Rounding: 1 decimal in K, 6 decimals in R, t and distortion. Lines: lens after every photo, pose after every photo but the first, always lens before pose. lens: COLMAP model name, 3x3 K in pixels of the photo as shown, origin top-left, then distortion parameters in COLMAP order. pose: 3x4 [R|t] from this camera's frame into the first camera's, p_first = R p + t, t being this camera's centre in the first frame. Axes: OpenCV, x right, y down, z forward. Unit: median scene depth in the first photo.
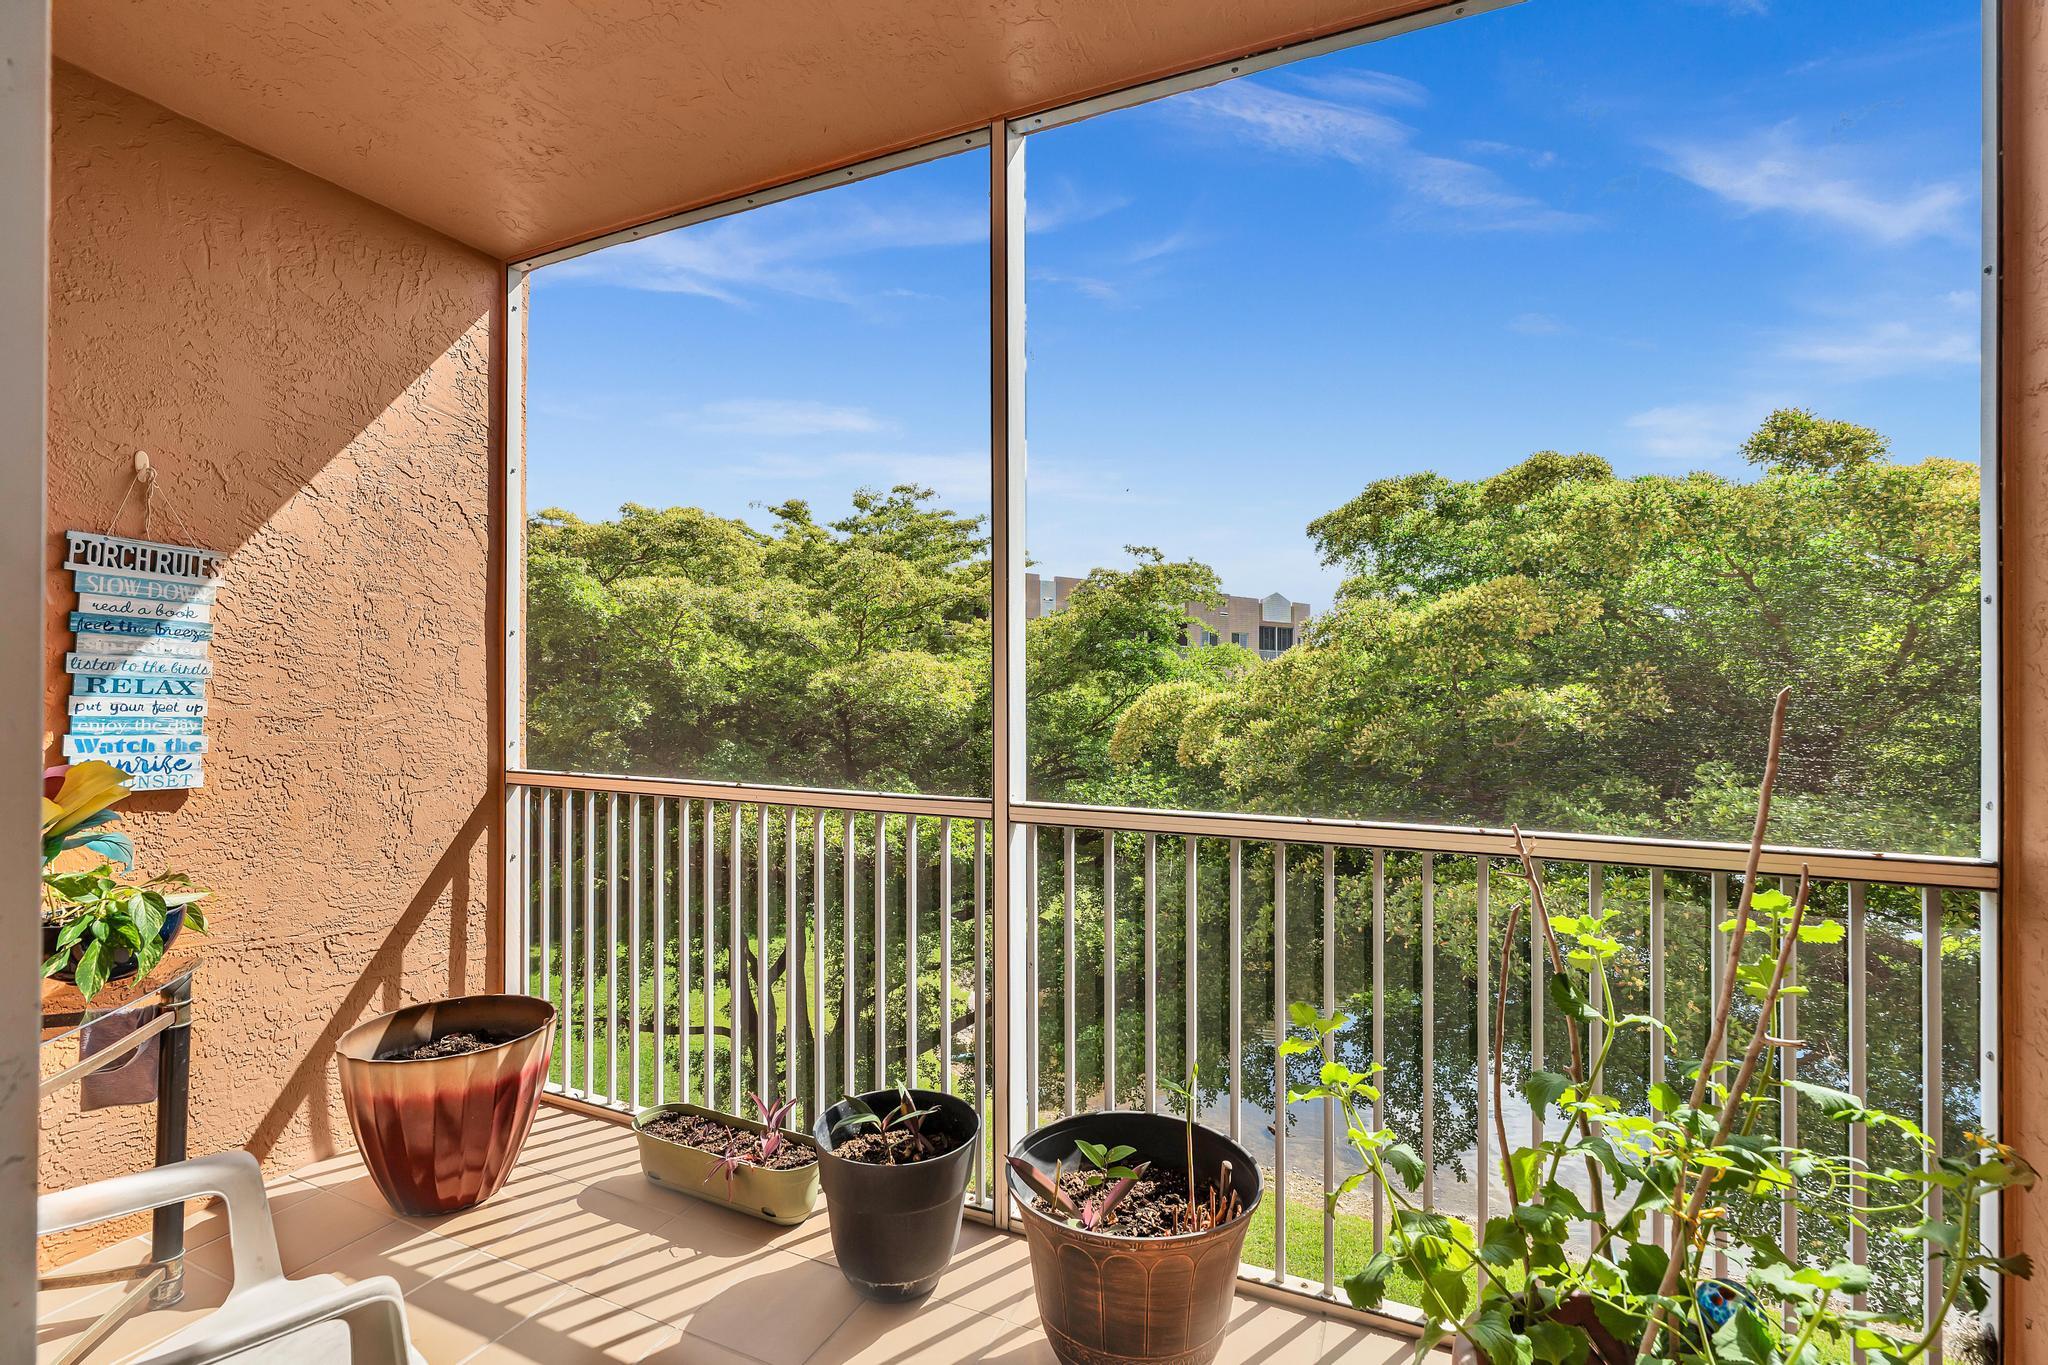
lens RADIAL K [[928.8, 0, 1019.9], [0, 928.8, 685.7], [0, 0, 1]] dist [0.000229, 0.001579]
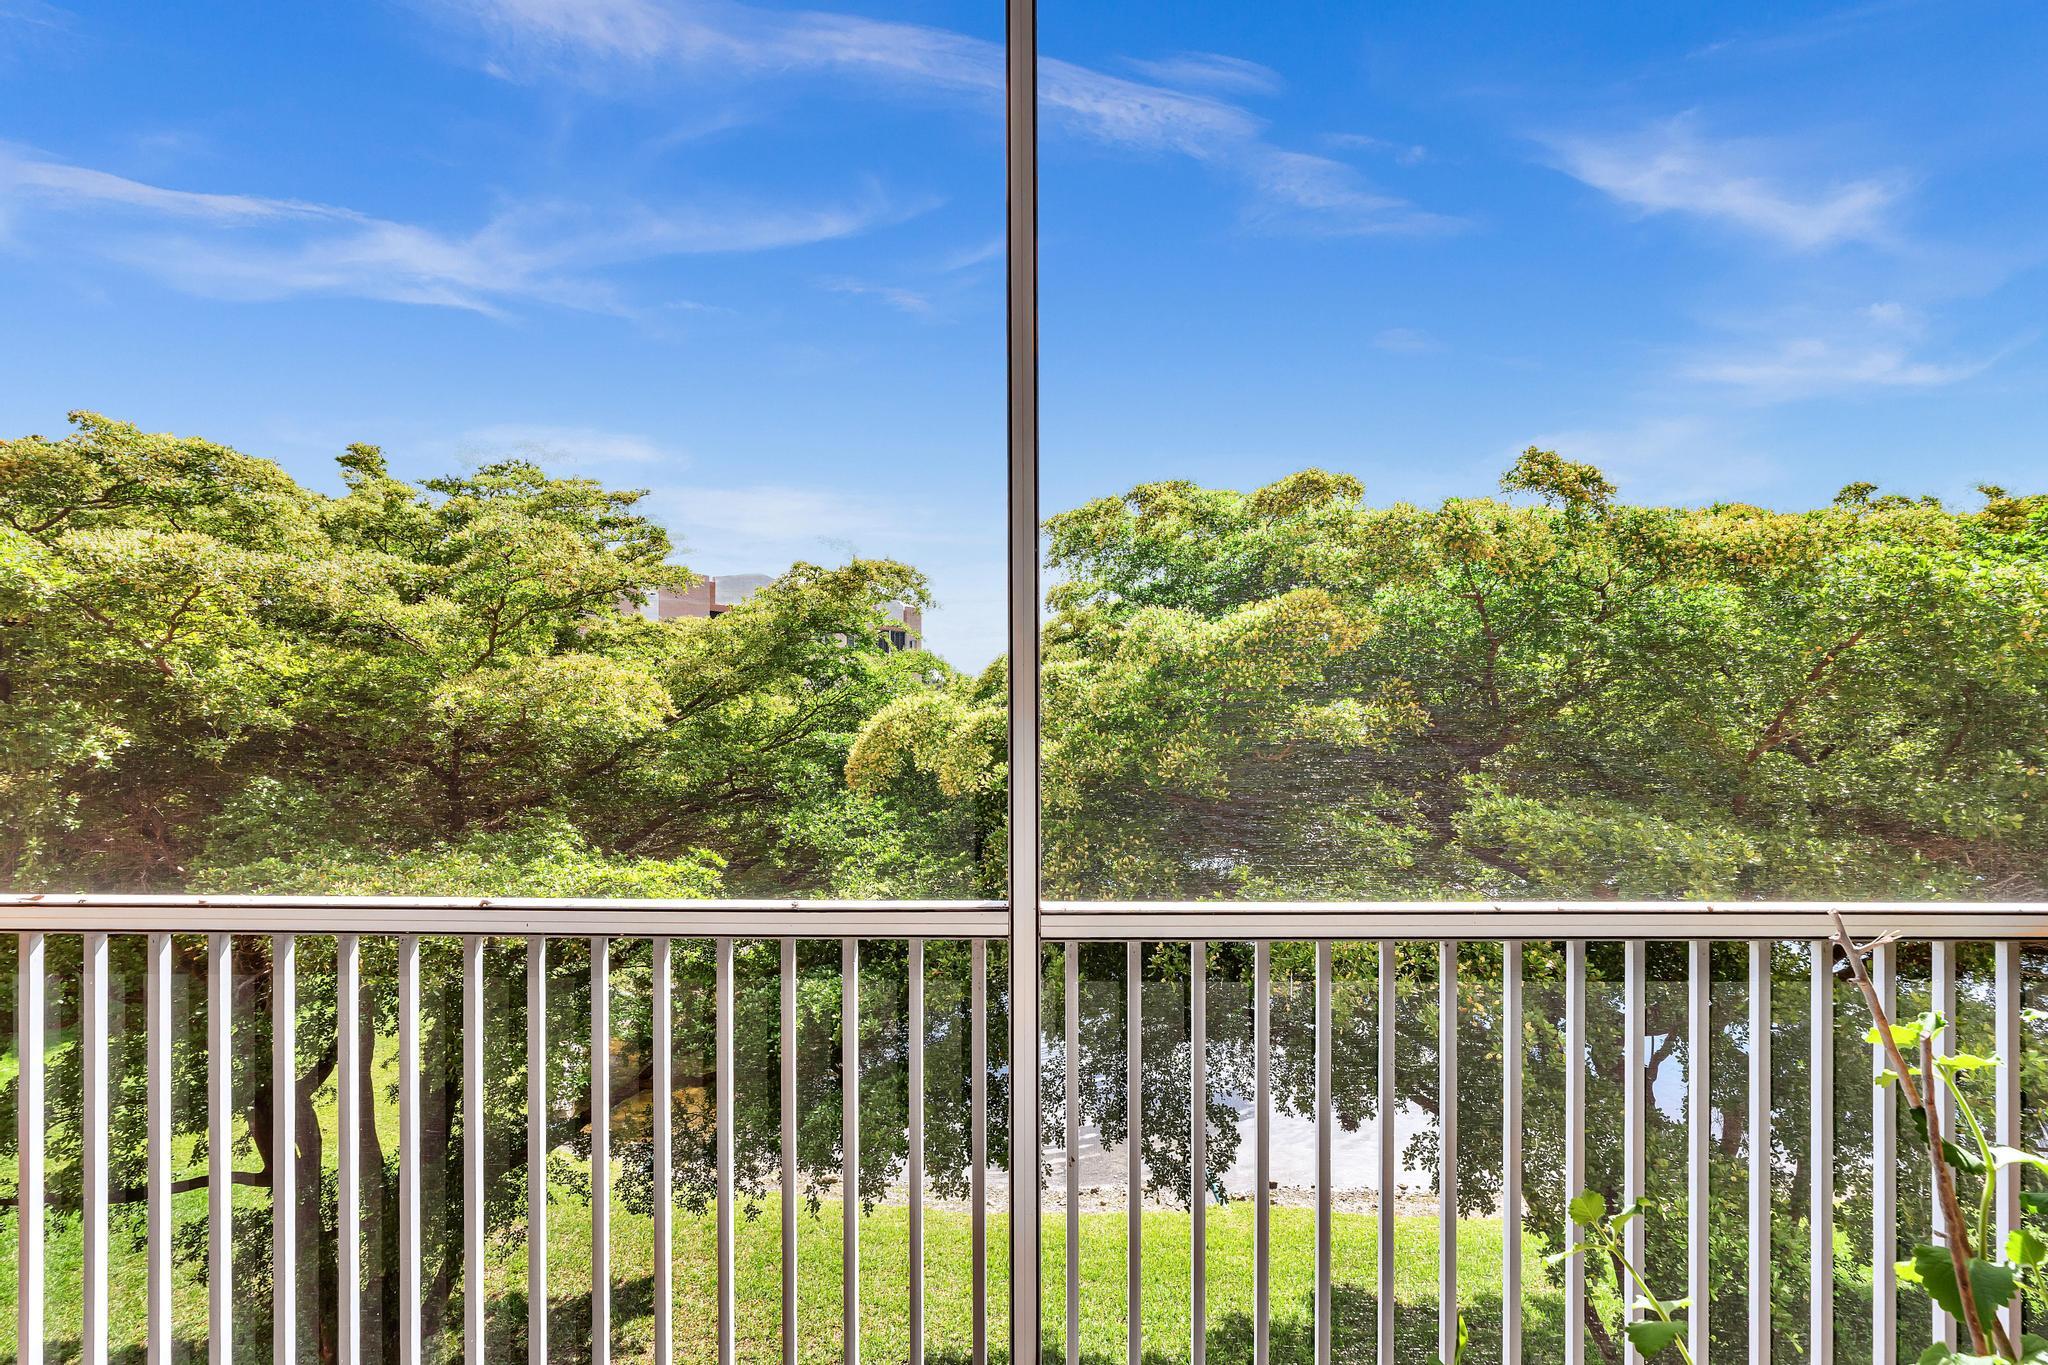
lens RADIAL K [[924.0, 0, 1024.6], [0, 924.0, 693.5], [0, 0, 1]] dist [0.000954, 0.000665]
pose [[0.909355, -0.000408, 0.416020, -0.125189], [-0.002063, 0.999983, 0.005491, -0.011917], [-0.416016, -0.005851, 0.909339, 0.204177]]
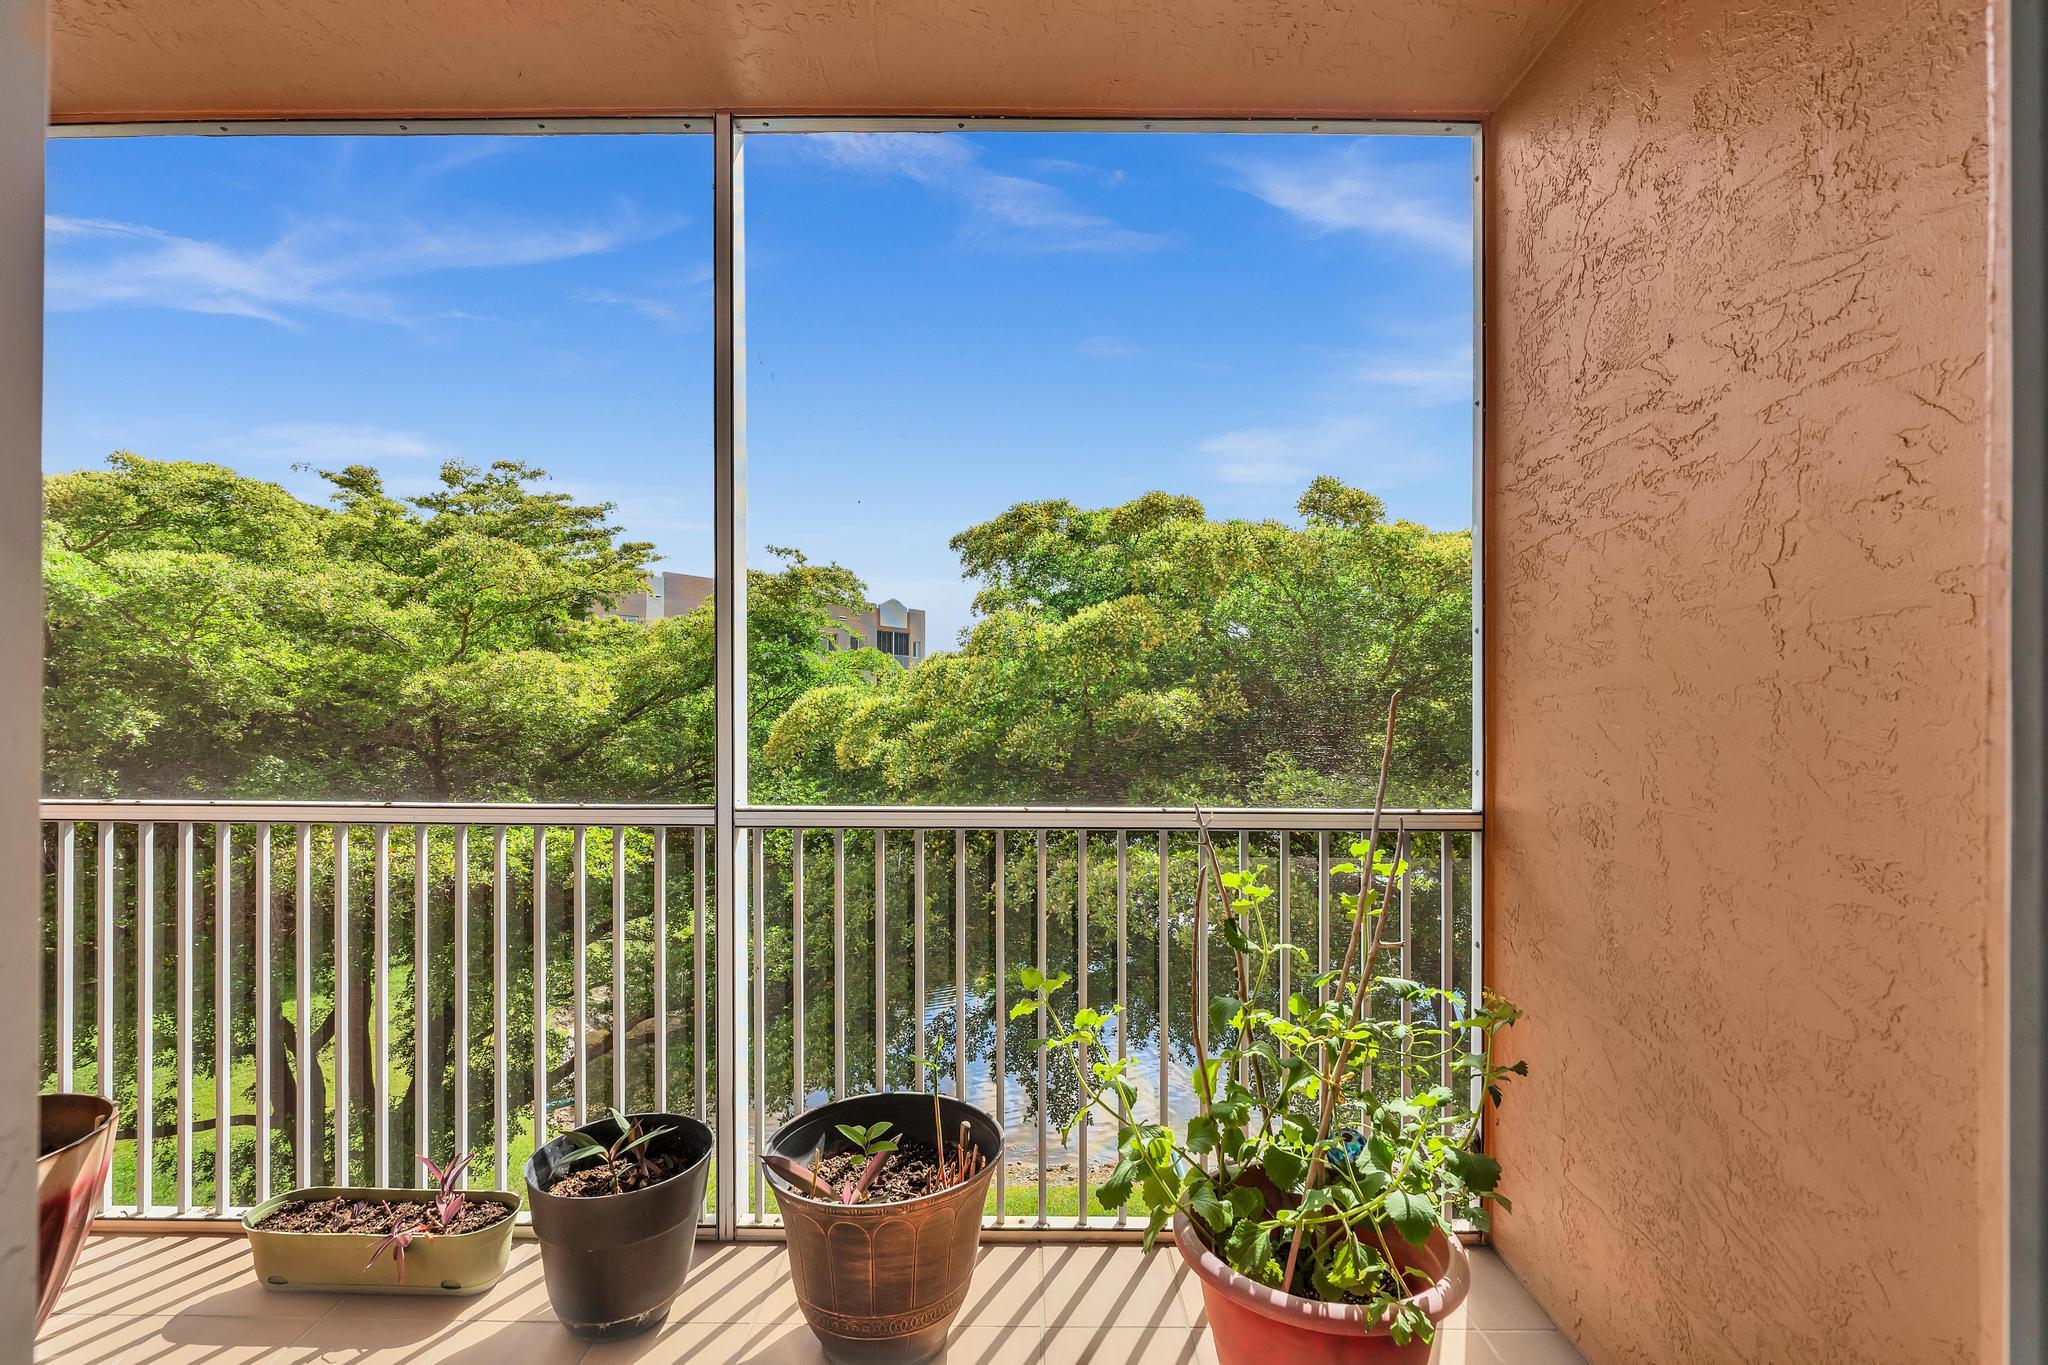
lens RADIAL K [[932.2, 0, 1025.6], [0, 932.2, 692.5], [0, 0, 1]] dist [0.001787, 0.000853]
pose [[0.915274, -0.000329, 0.402832, -0.057280], [-0.001052, 0.999994, 0.003206, -0.000244], [-0.402831, -0.003358, 0.915268, -0.014518]]
